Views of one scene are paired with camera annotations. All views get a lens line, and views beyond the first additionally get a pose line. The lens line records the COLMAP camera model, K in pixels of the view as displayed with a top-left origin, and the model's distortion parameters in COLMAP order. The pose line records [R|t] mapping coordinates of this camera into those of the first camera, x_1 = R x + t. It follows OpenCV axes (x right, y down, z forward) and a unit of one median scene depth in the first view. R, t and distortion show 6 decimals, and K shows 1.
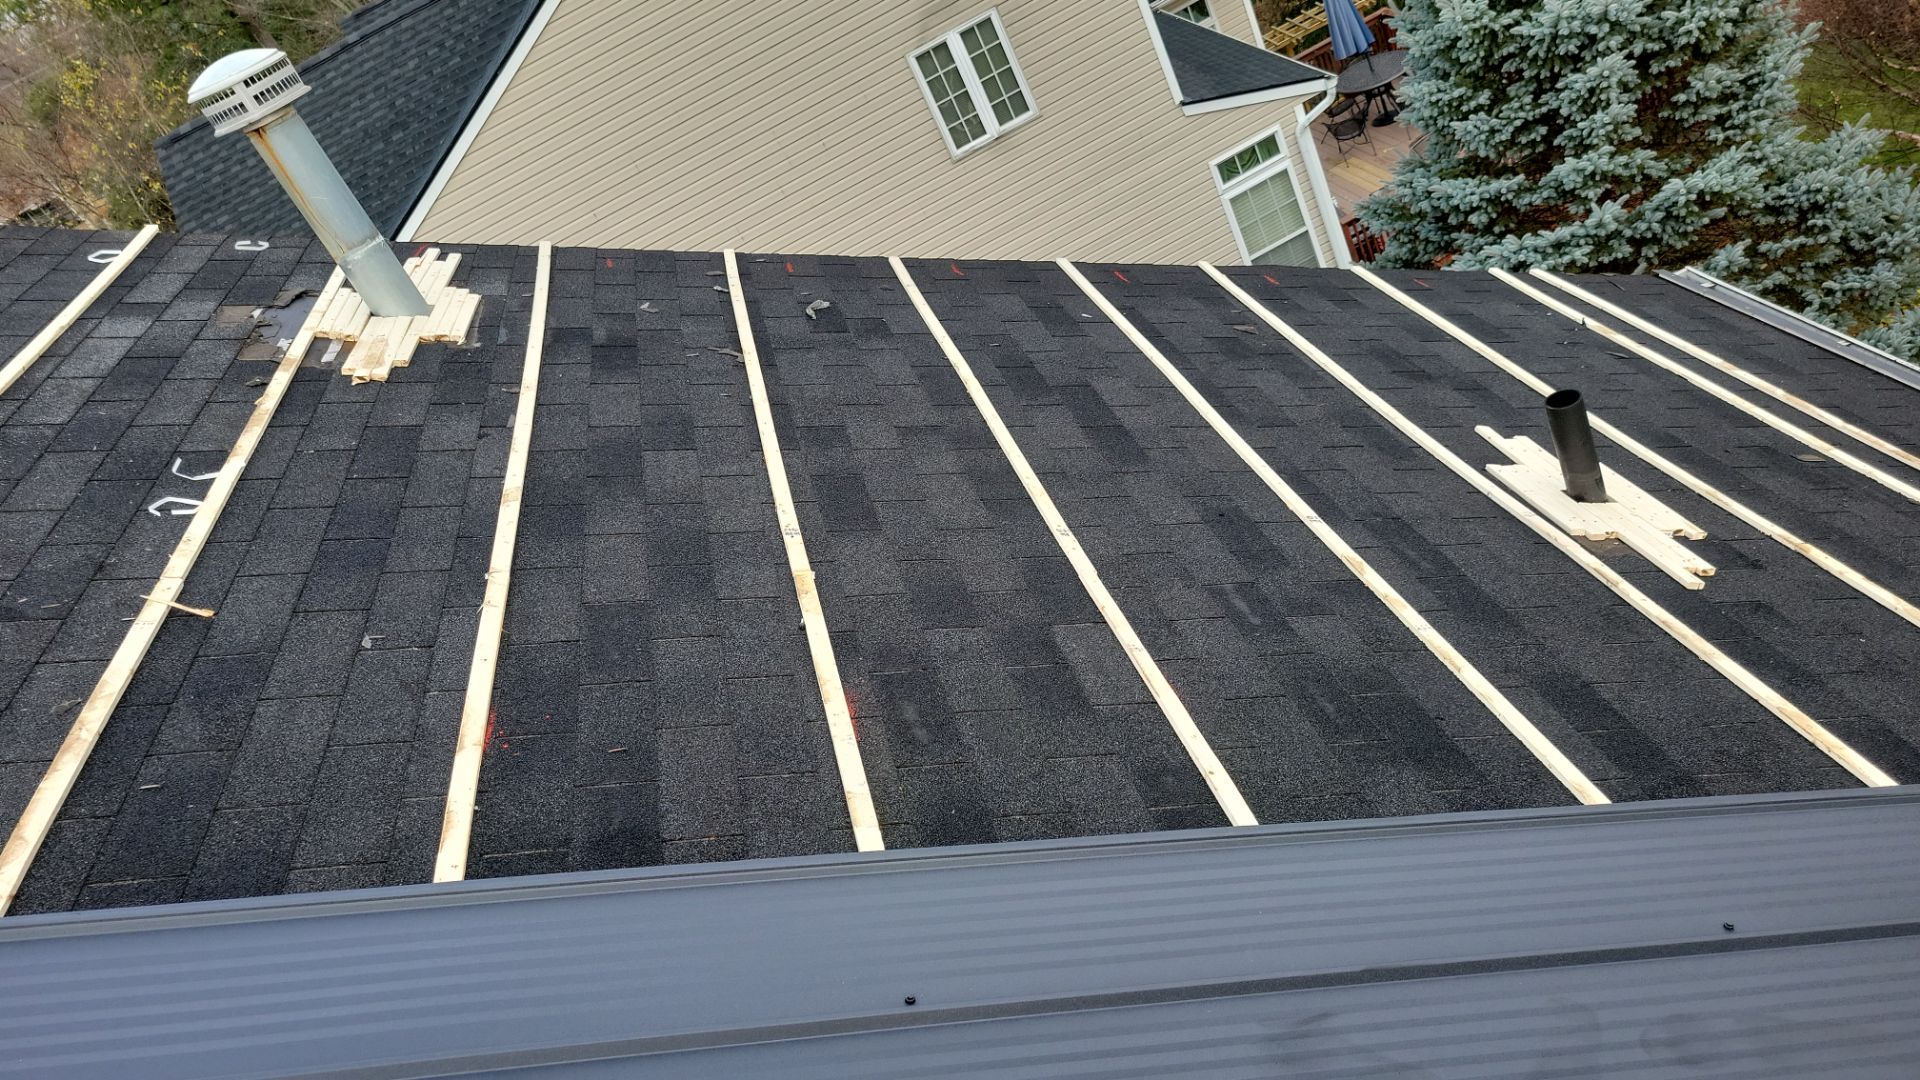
lens RADIAL K [[1435.5, 0, 963.1], [0, 1435.5, 550.6], [0, 0, 1]] dist [0.065413, -0.041213]
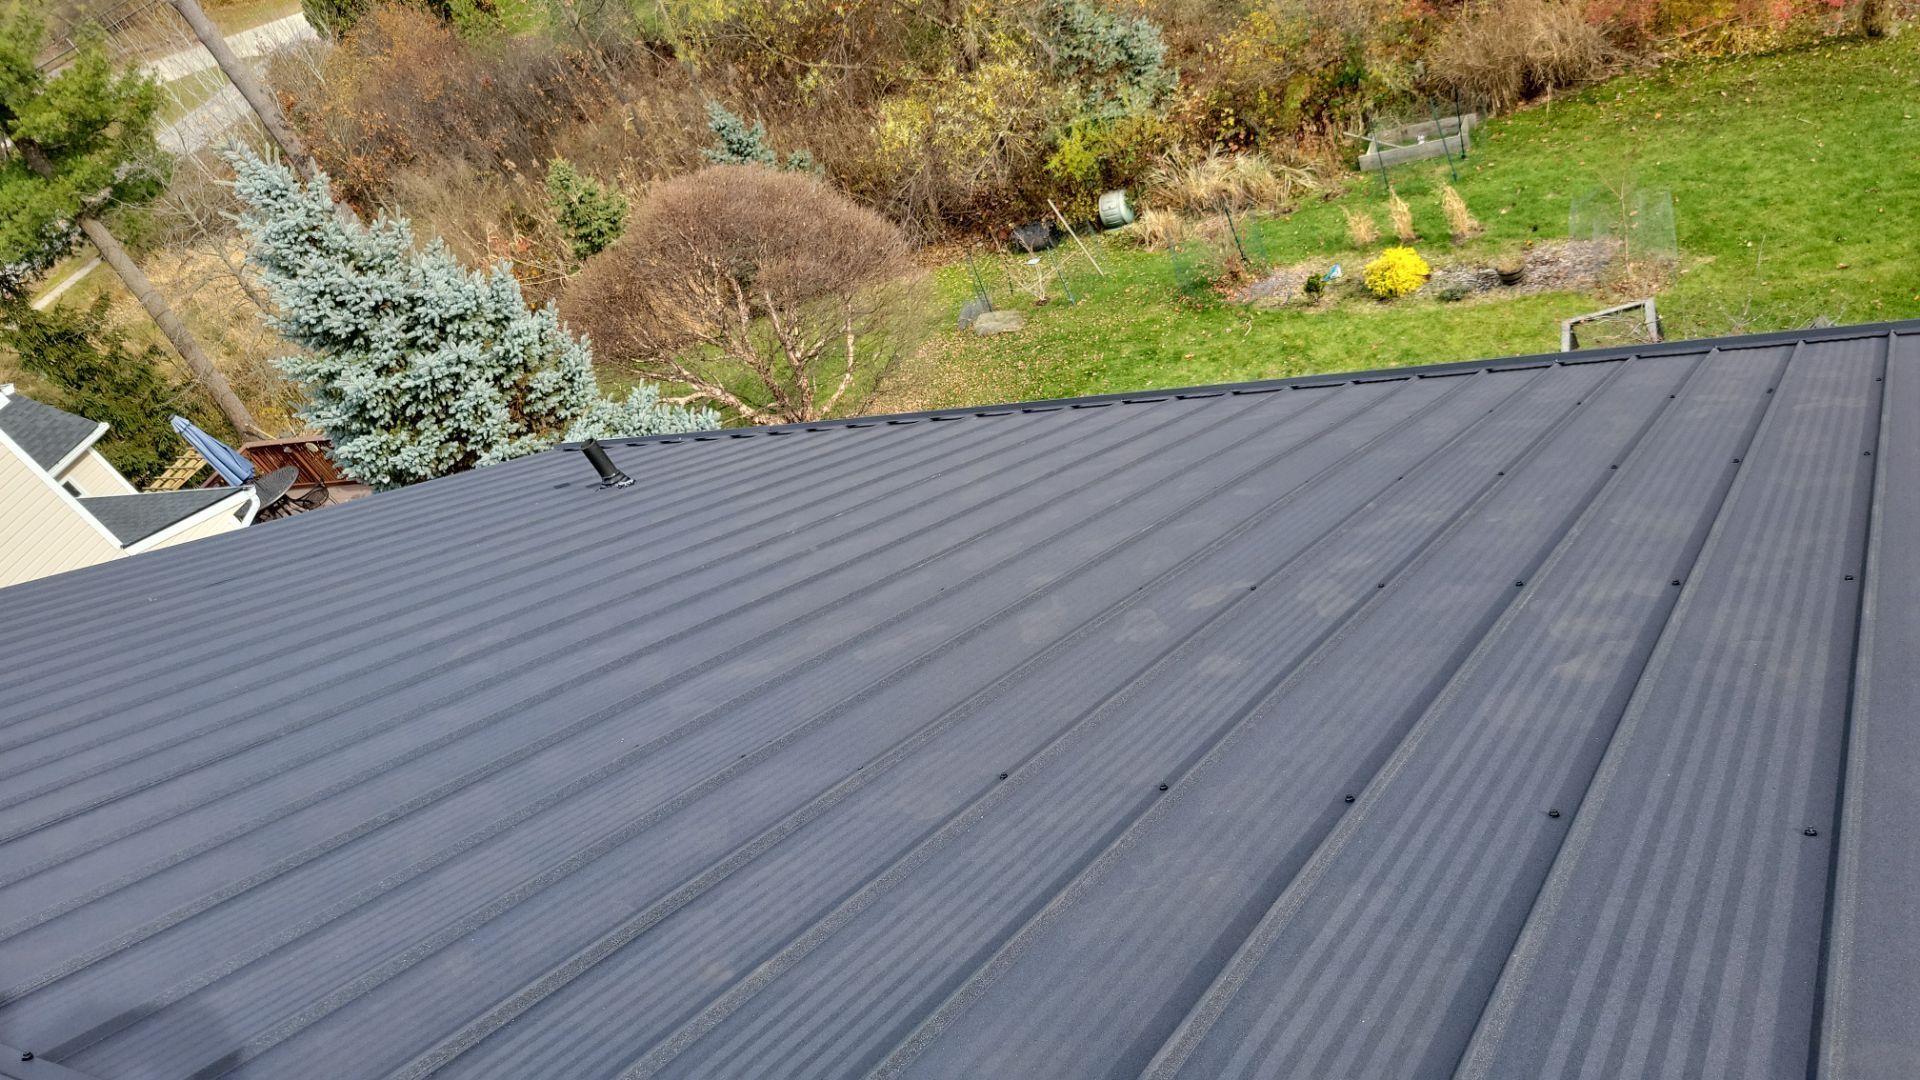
lens RADIAL K [[1435.5, 0, 970.2], [0, 1435.5, 551.4], [0, 0, 1]] dist [0.065413, -0.041213]
pose [[0.680810, -0.333430, 0.652168, -0.204158], [0.499943, 0.862257, -0.081059, 0.159153], [-0.535309, 0.381232, 0.753729, -0.268229]]
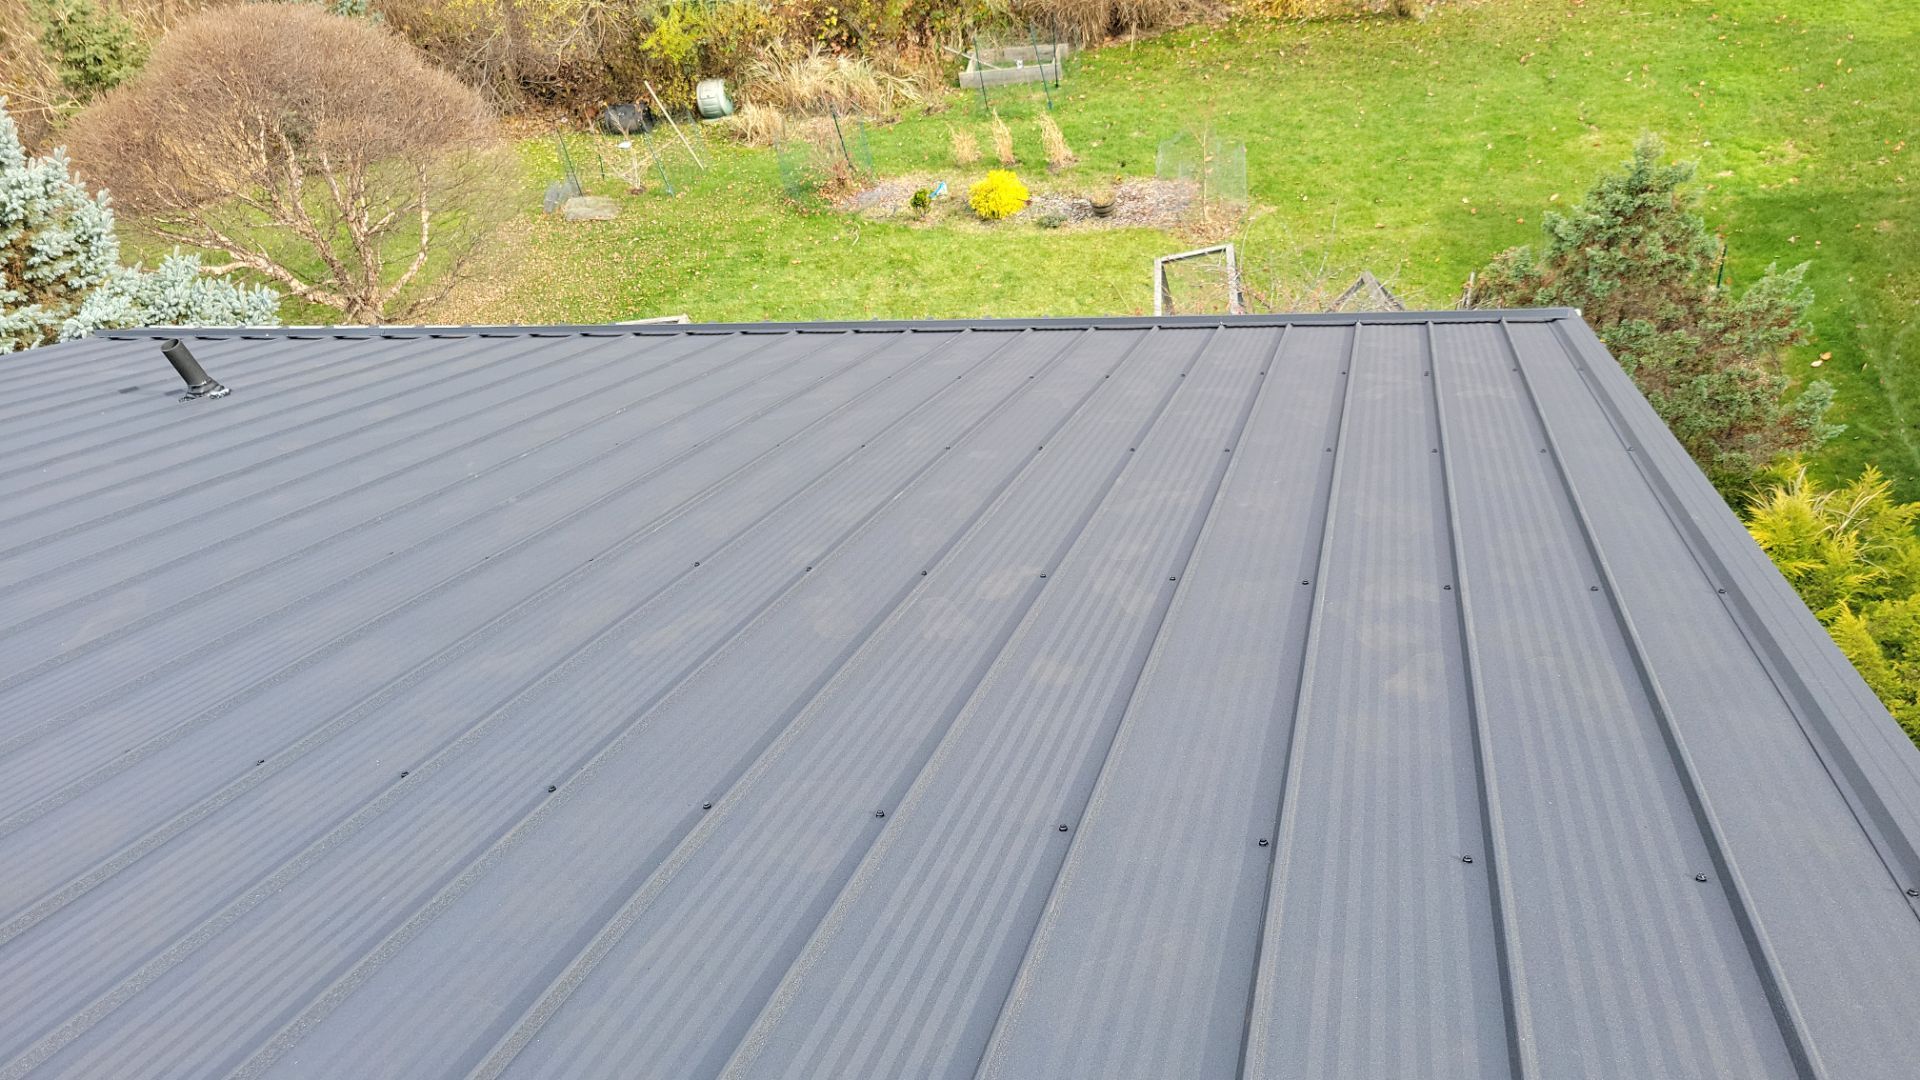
lens RADIAL K [[1435.5, 0, 962.4], [0, 1435.5, 532.9], [0, 0, 1]] dist [0.065413, -0.041213]
pose [[0.471968, -0.365732, 0.802176, -0.214313], [0.475821, 0.871664, 0.117459, 0.117433], [-0.742186, 0.326255, 0.585421, -0.232463]]
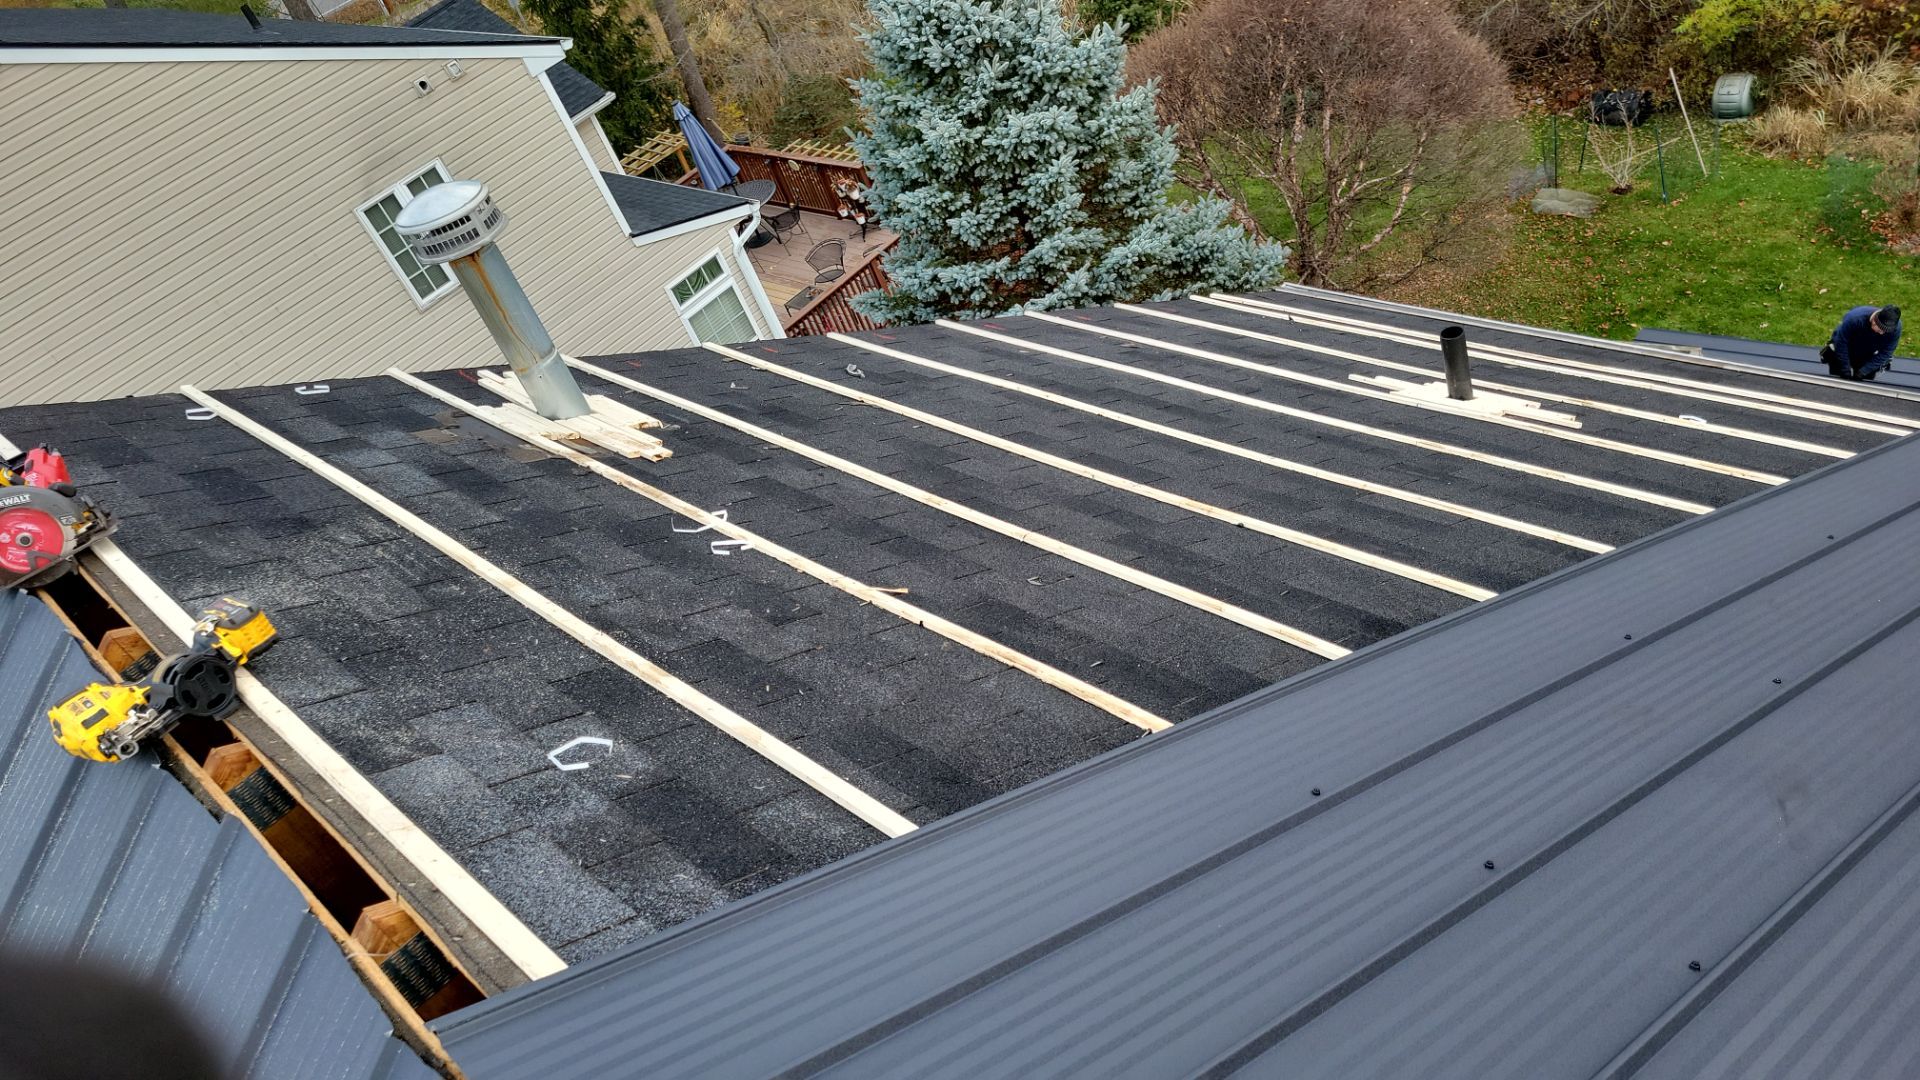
lens RADIAL K [[1435.5, 0, 995.8], [0, 1435.5, 587.3], [0, 0, 1]] dist [0.065413, -0.041213]
pose [[0.858160, -0.207886, 0.469409, -0.260305], [0.239801, 0.970785, -0.008469, 0.021738], [-0.453935, 0.119833, 0.882940, -0.040673]]
